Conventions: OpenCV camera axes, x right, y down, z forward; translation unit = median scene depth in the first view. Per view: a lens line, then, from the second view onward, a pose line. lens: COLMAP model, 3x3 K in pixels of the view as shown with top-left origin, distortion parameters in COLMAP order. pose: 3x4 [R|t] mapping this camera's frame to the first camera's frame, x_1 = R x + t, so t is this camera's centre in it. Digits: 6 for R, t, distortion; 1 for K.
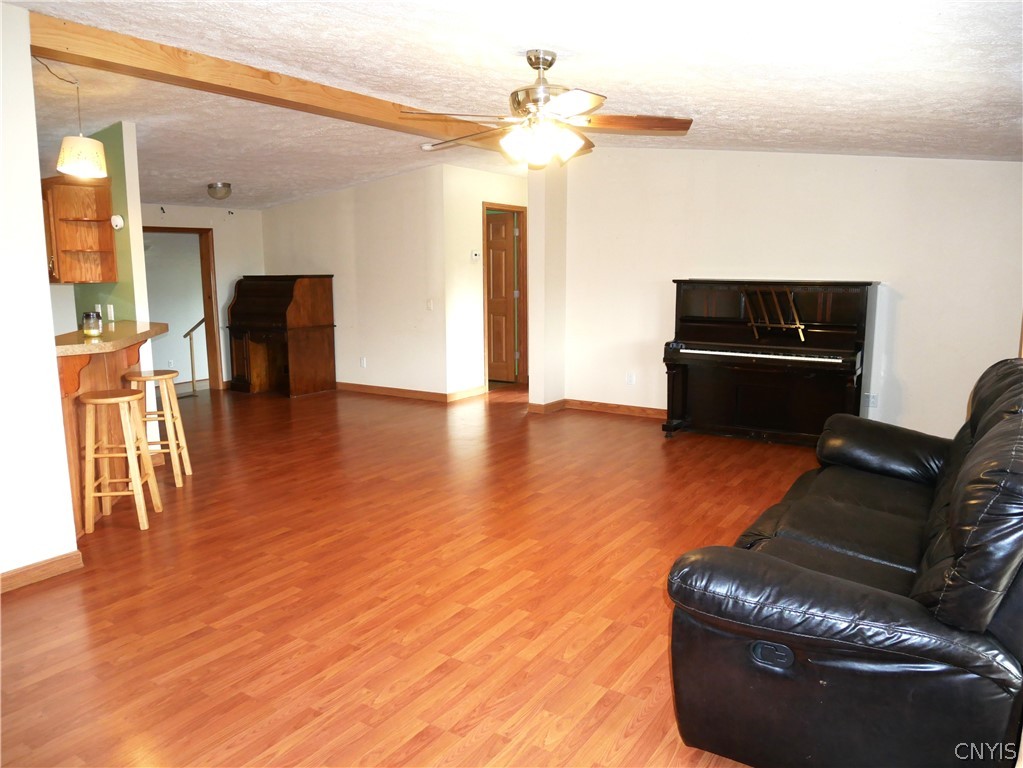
lens RADIAL K [[734.8, 0, 513.1], [0, 734.8, 381.0], [0, 0, 1]] dist [-0.068667, 0.022314]
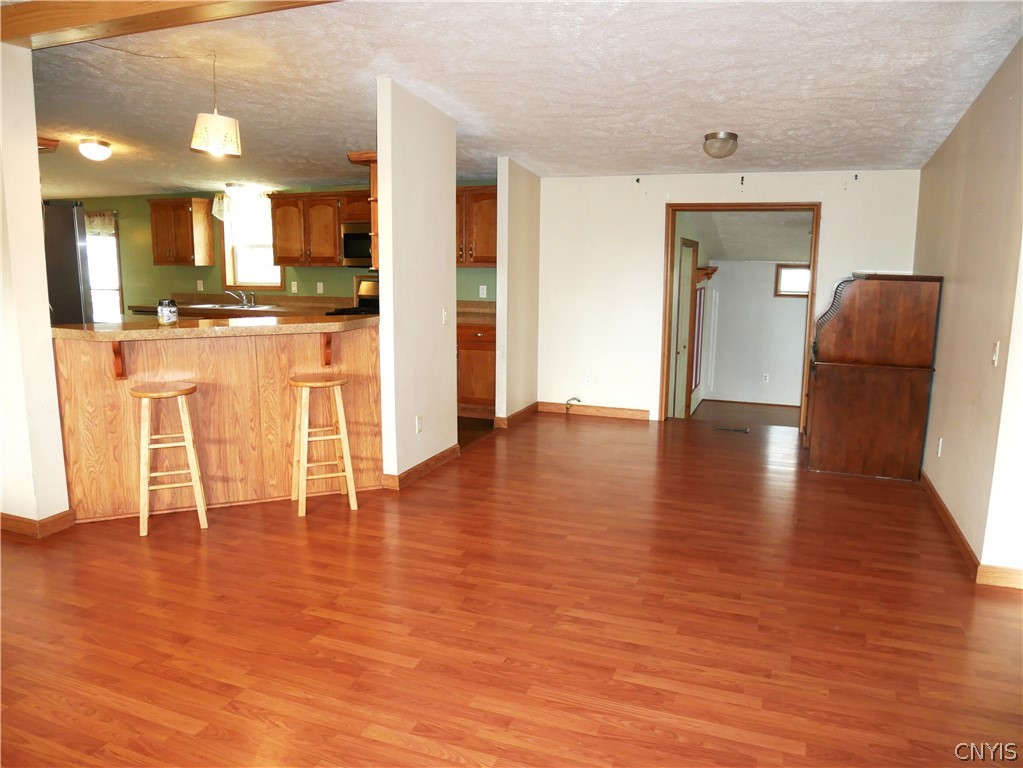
lens RADIAL K [[734.8, 0, 508.0], [0, 734.8, 383.6], [0, 0, 1]] dist [-0.068667, 0.022314]
pose [[0.210025, 0.173772, -0.962129, 0.365390], [-0.160781, 0.976819, 0.141328, -0.156481], [0.964385, 0.125010, 0.233096, 0.982662]]
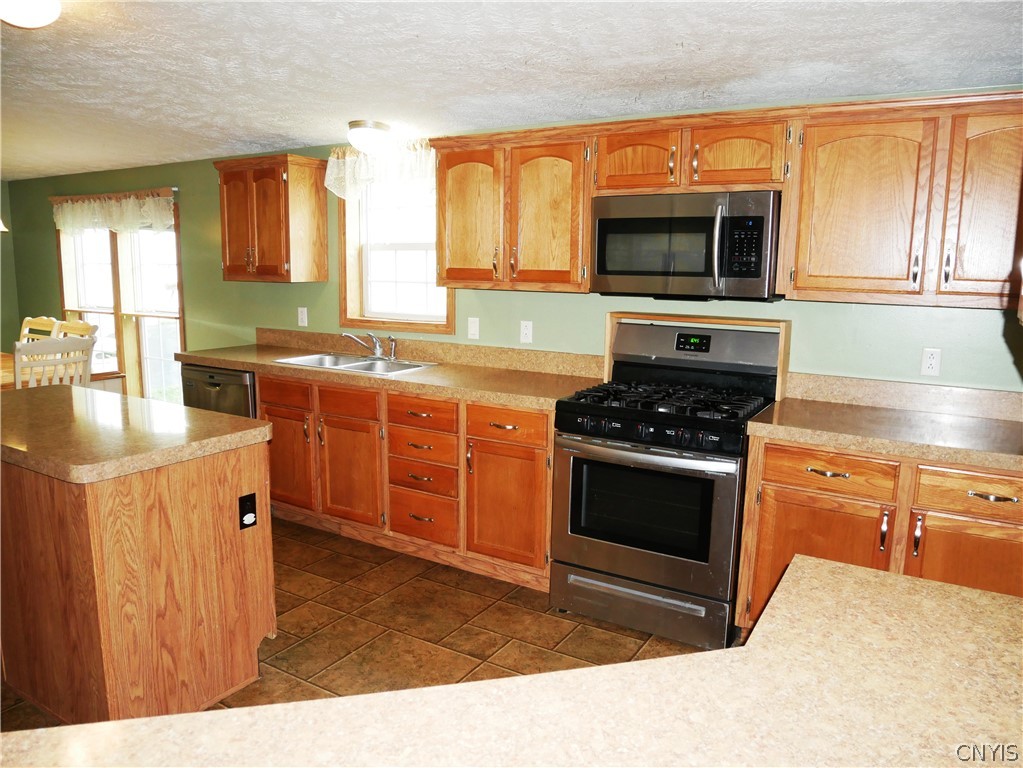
lens RADIAL K [[734.8, 0, 511.6], [0, 734.8, 386.8], [0, 0, 1]] dist [-0.068667, 0.022314]
pose [[0.041405, 0.169855, -0.984599, -0.475974], [-0.171226, 0.972072, 0.160494, -0.136798], [0.984361, 0.161944, 0.069332, 0.875364]]
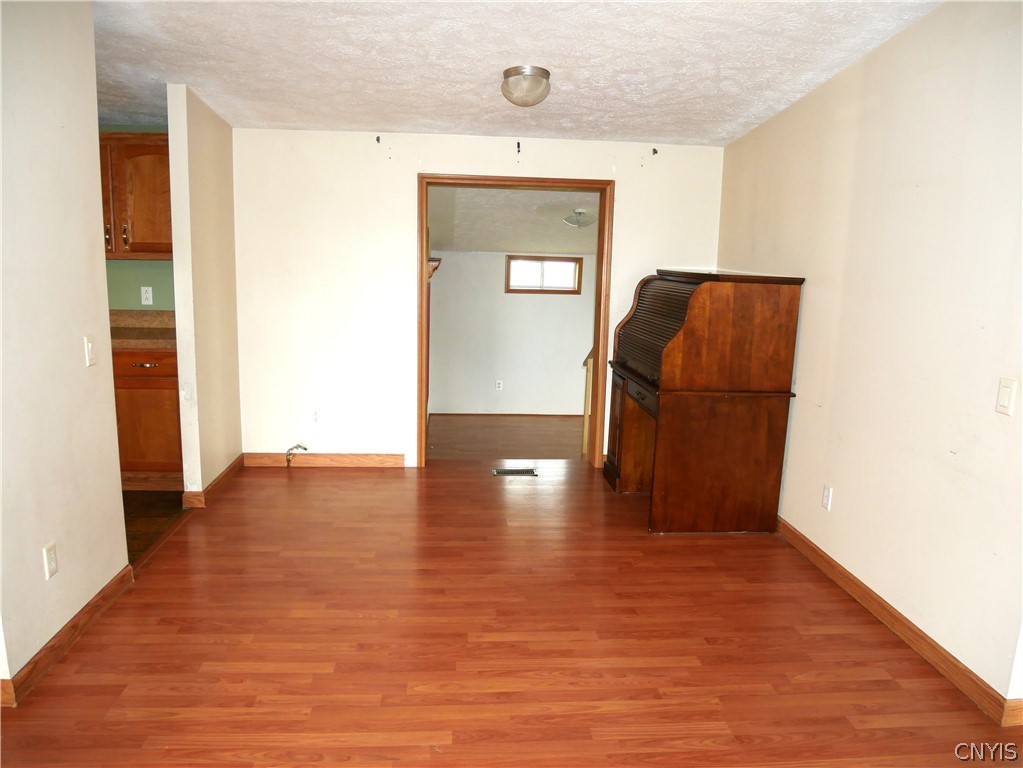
lens RADIAL K [[734.8, 0, 505.9], [0, 734.8, 382.4], [0, 0, 1]] dist [-0.068667, 0.022314]
pose [[0.612130, 0.161502, -0.774089, -0.021729], [-0.153442, 0.984574, 0.084079, -0.161271], [0.775728, 0.067310, 0.627468, 1.026961]]
